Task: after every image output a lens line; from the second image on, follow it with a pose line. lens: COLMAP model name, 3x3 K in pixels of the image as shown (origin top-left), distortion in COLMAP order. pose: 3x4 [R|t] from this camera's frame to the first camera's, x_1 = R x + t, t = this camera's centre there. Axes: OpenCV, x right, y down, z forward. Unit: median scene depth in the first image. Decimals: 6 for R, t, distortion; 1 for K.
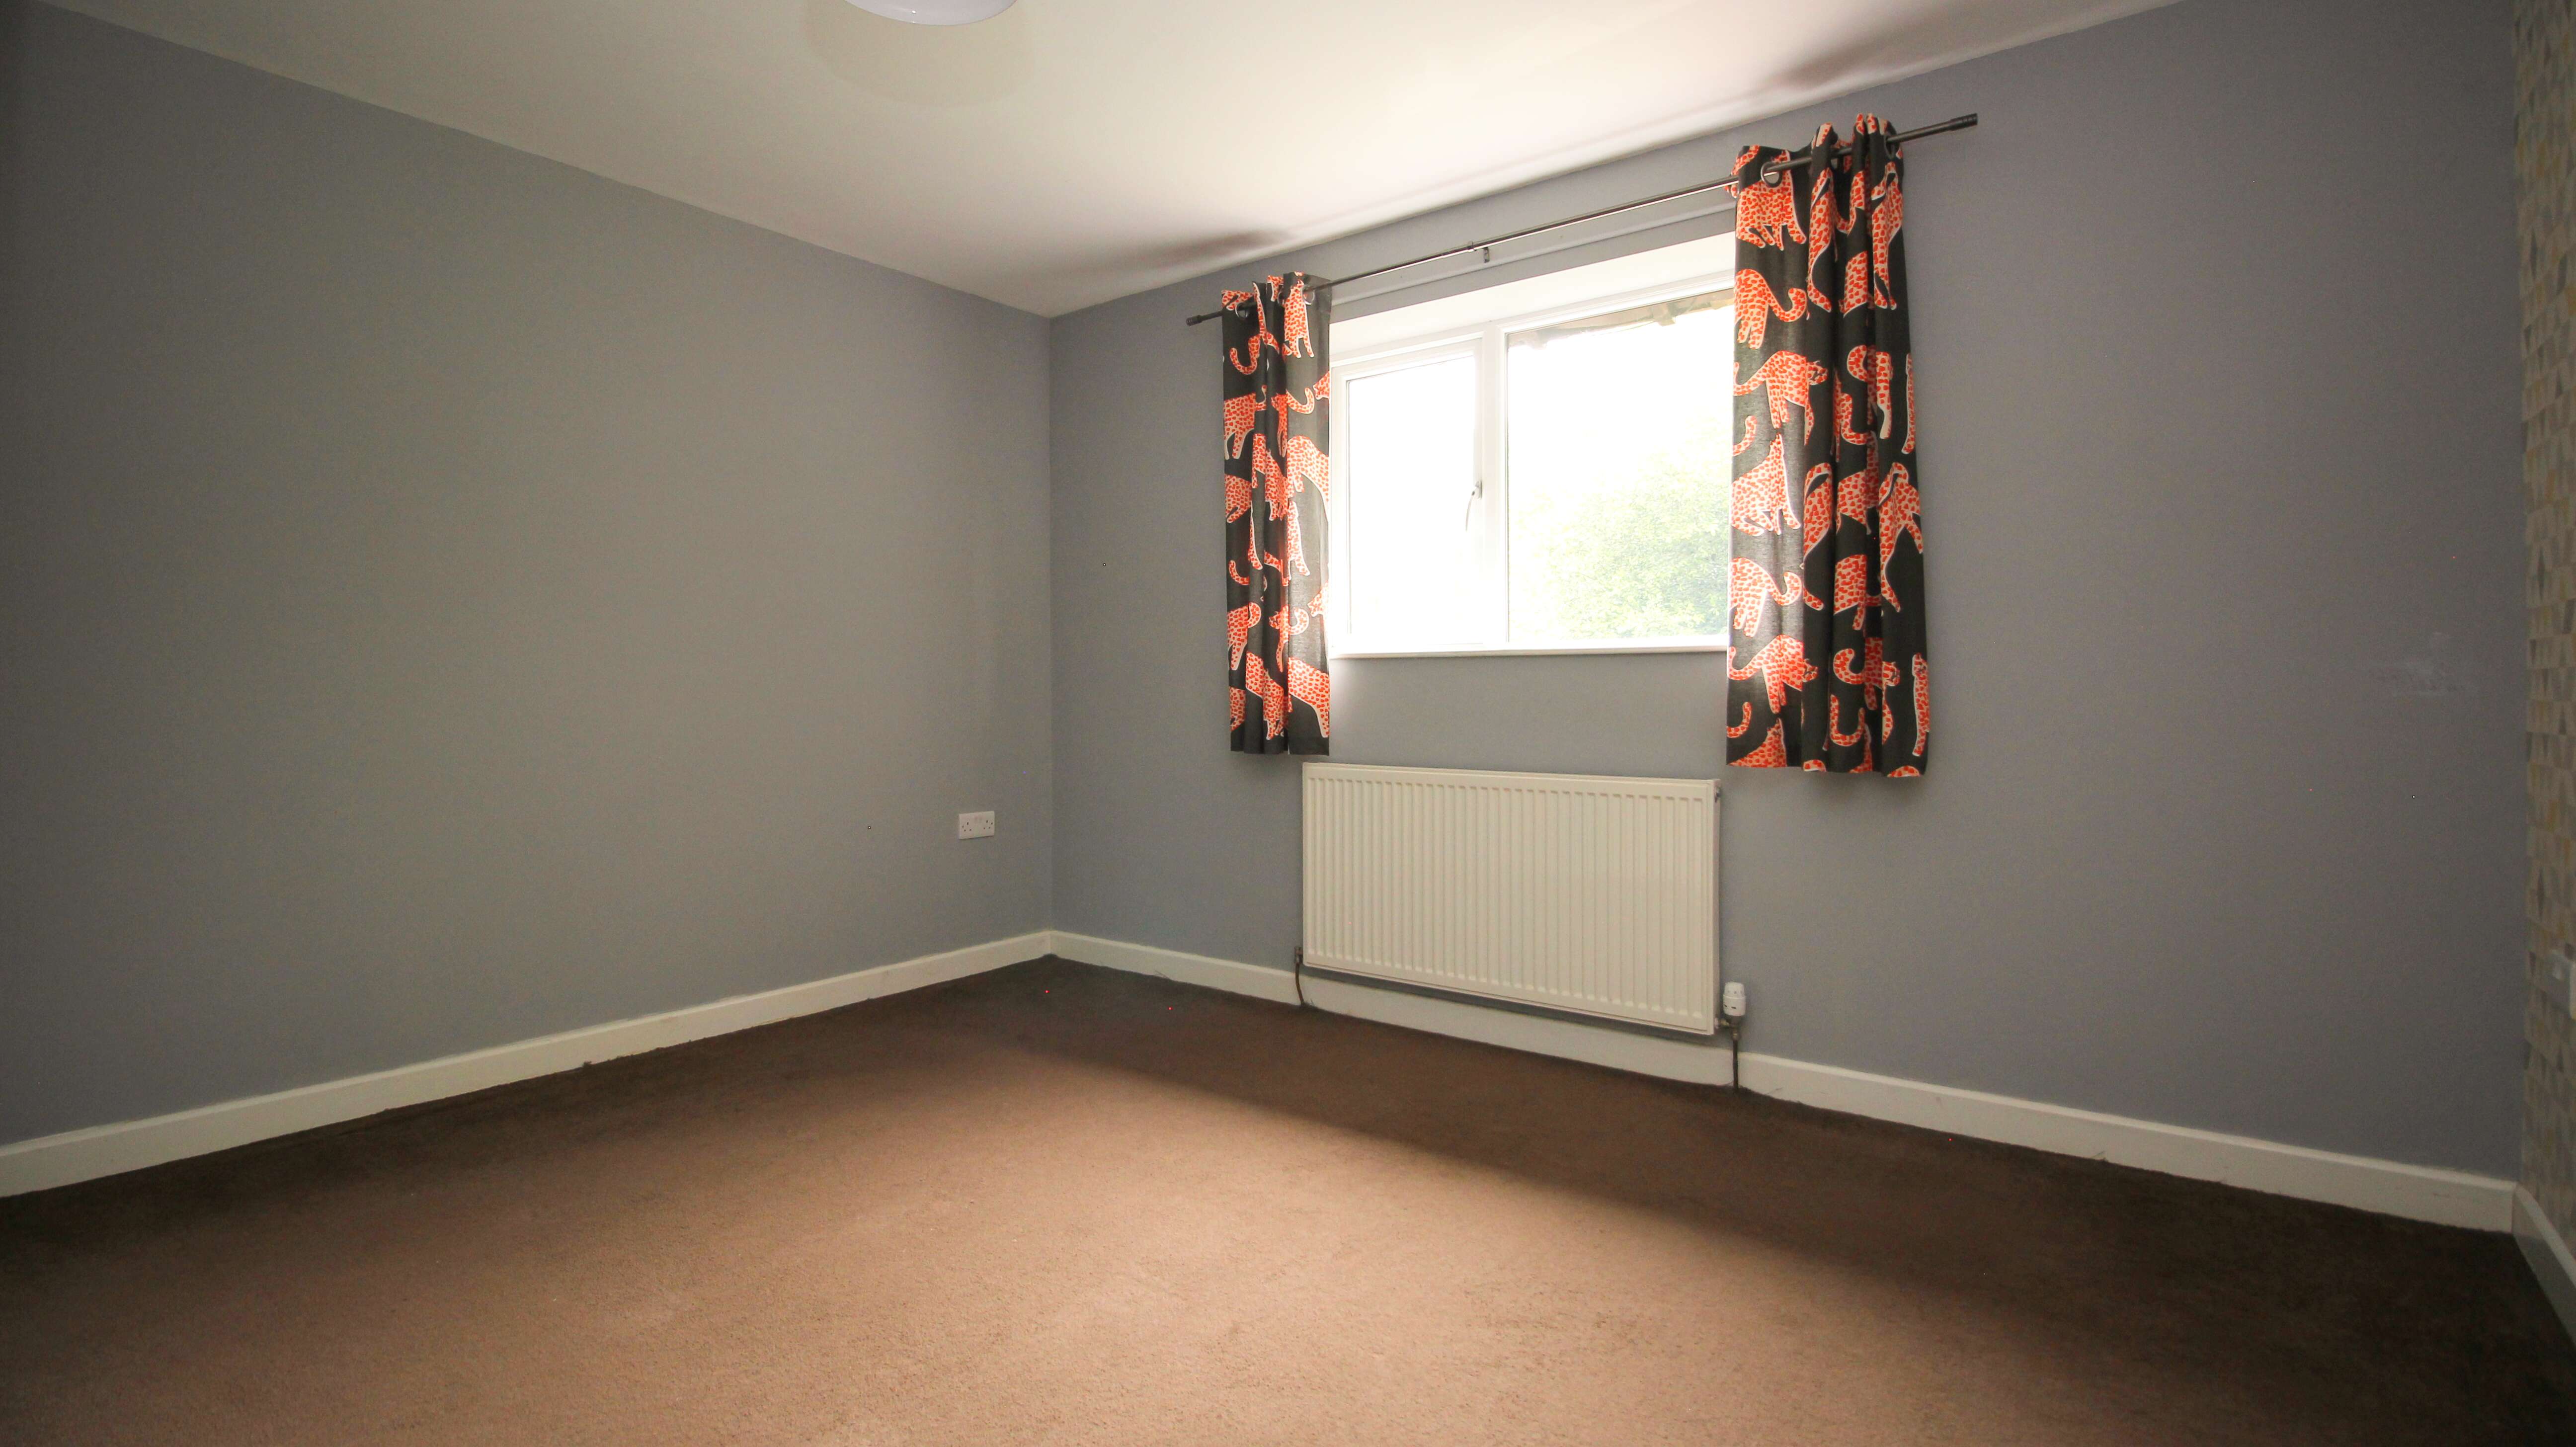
lens RADIAL K [[1175.4, 0, 1290.0], [0, 1175.4, 713.2], [0, 0, 1]] dist [-0.008836, -0.004251]
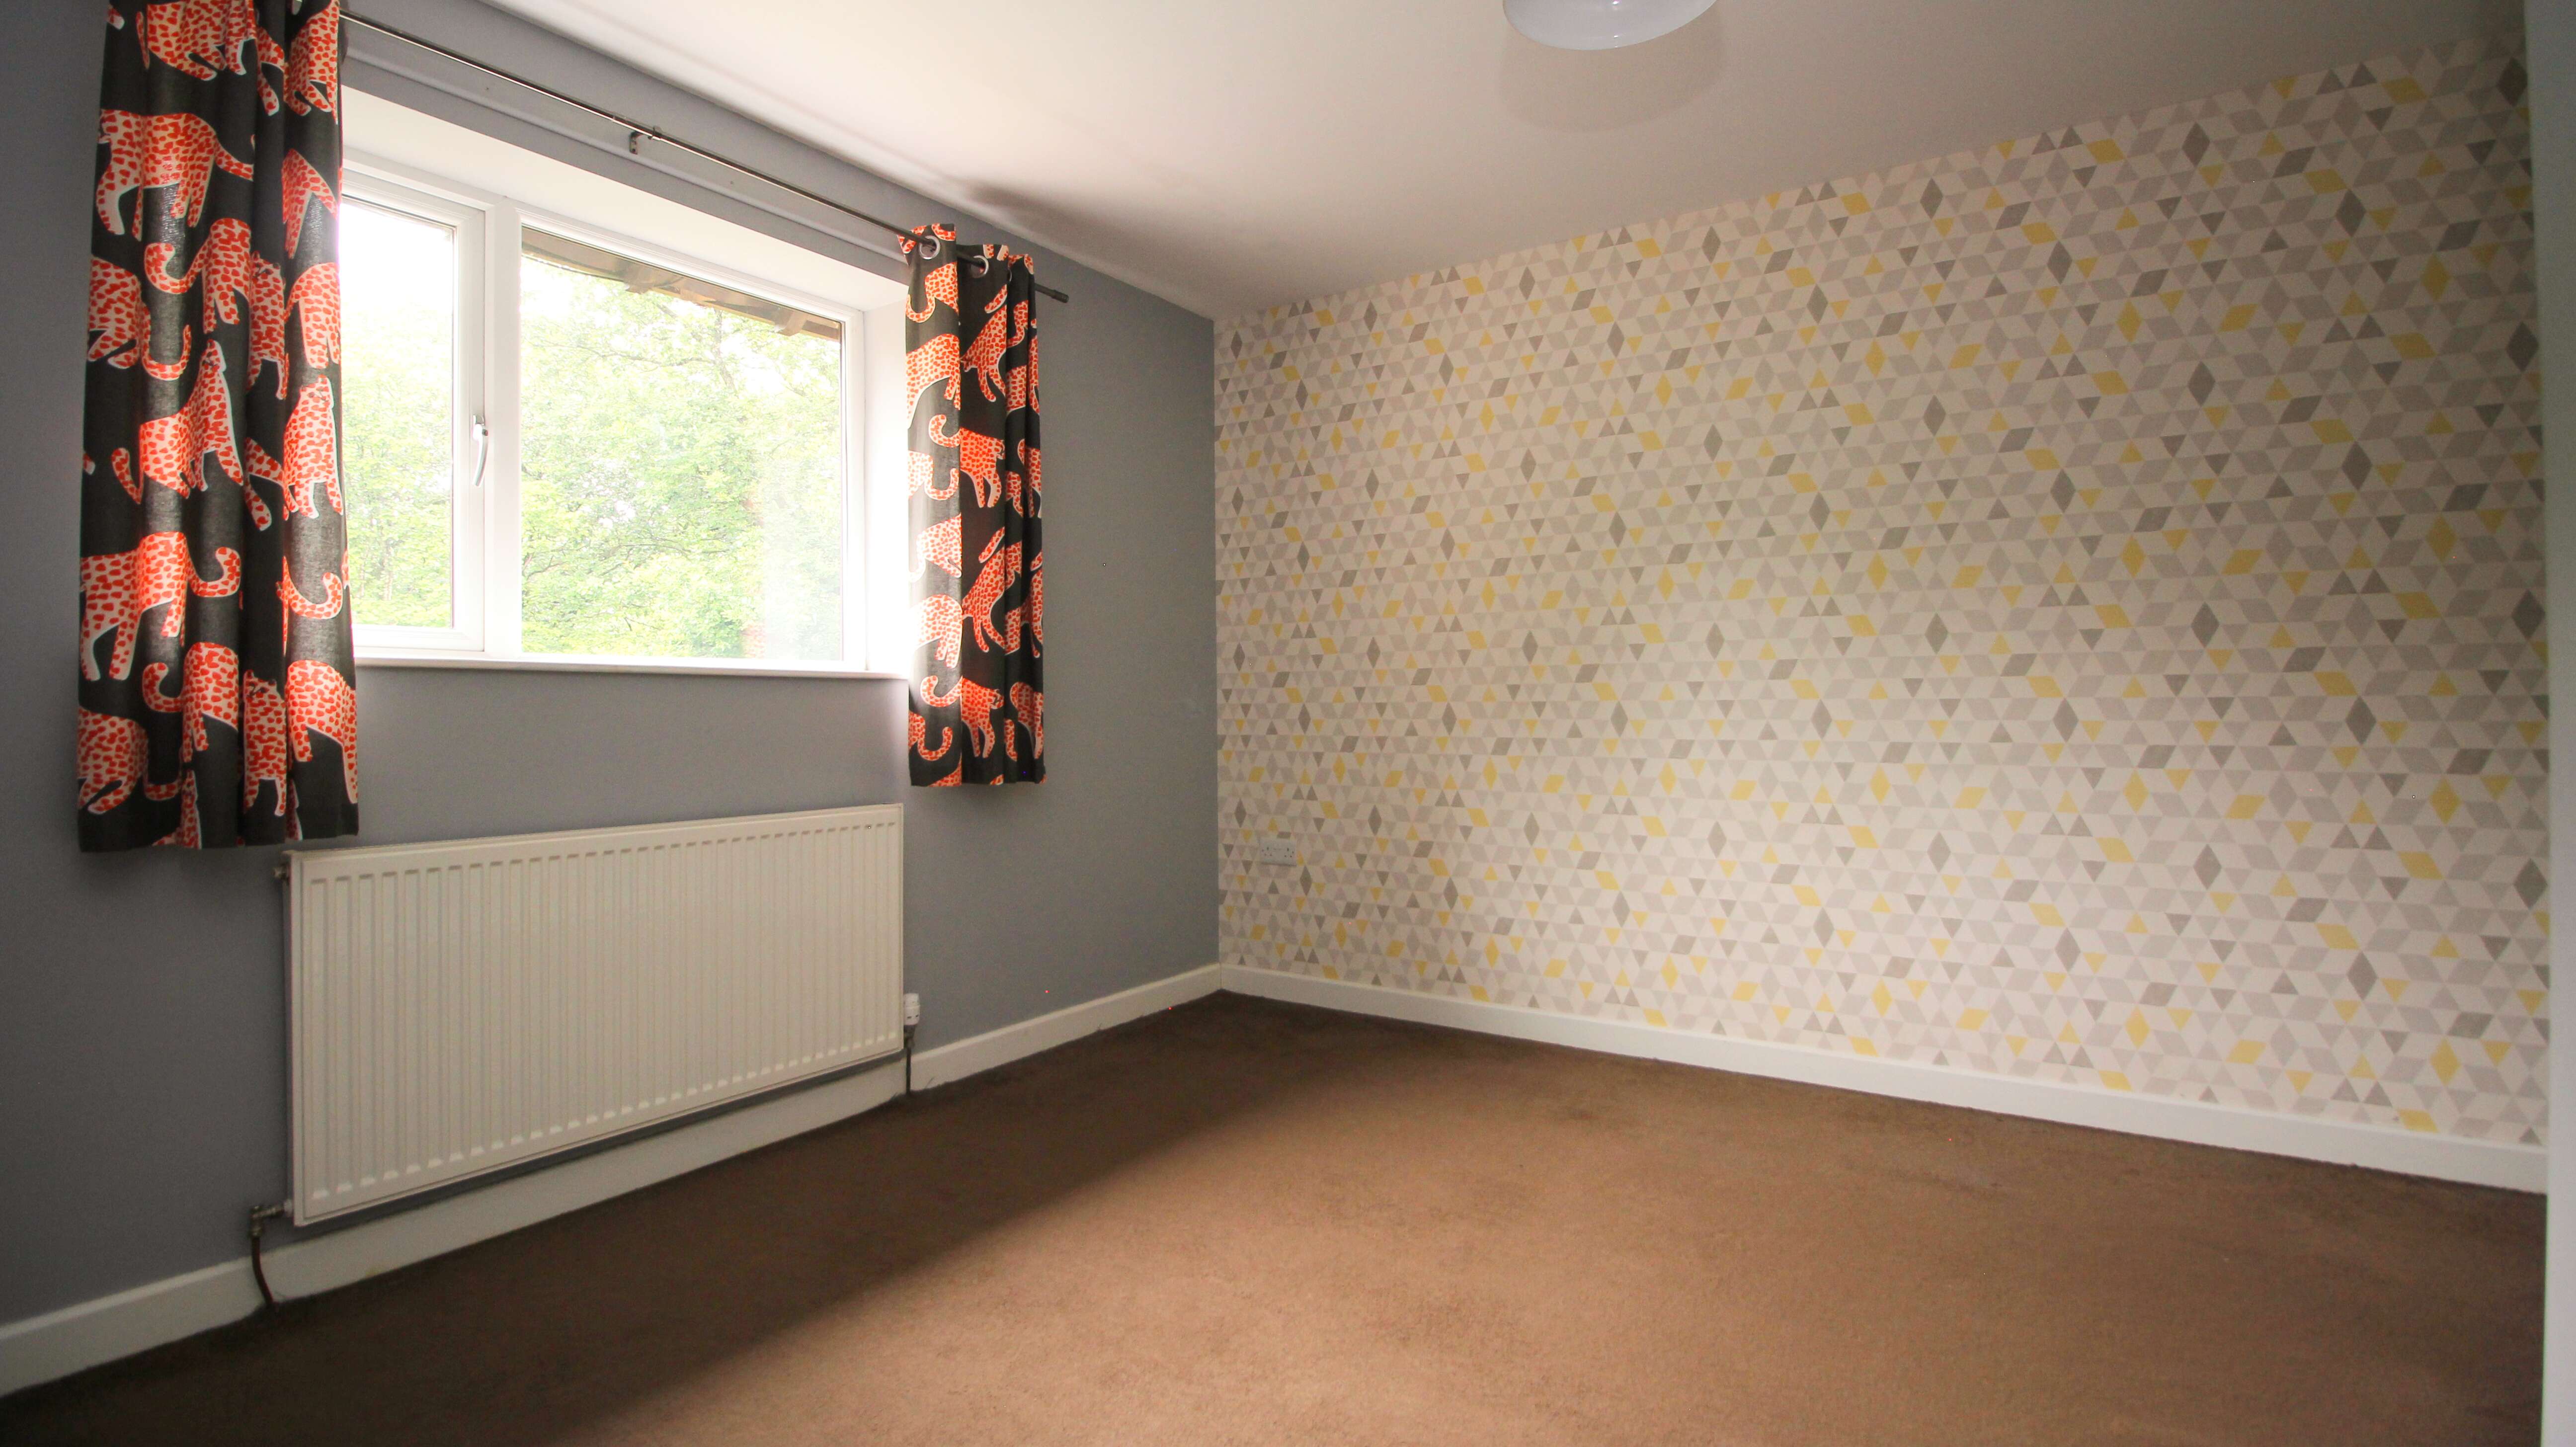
lens RADIAL K [[1175.4, 0, 1293.9], [0, 1175.4, 712.8], [0, 0, 1]] dist [-0.008836, -0.004251]
pose [[-0.066620, -0.000930, 0.997778, -0.691235], [0.019638, 0.999805, 0.002243, -0.018390], [-0.997585, 0.019744, -0.066589, 0.714383]]
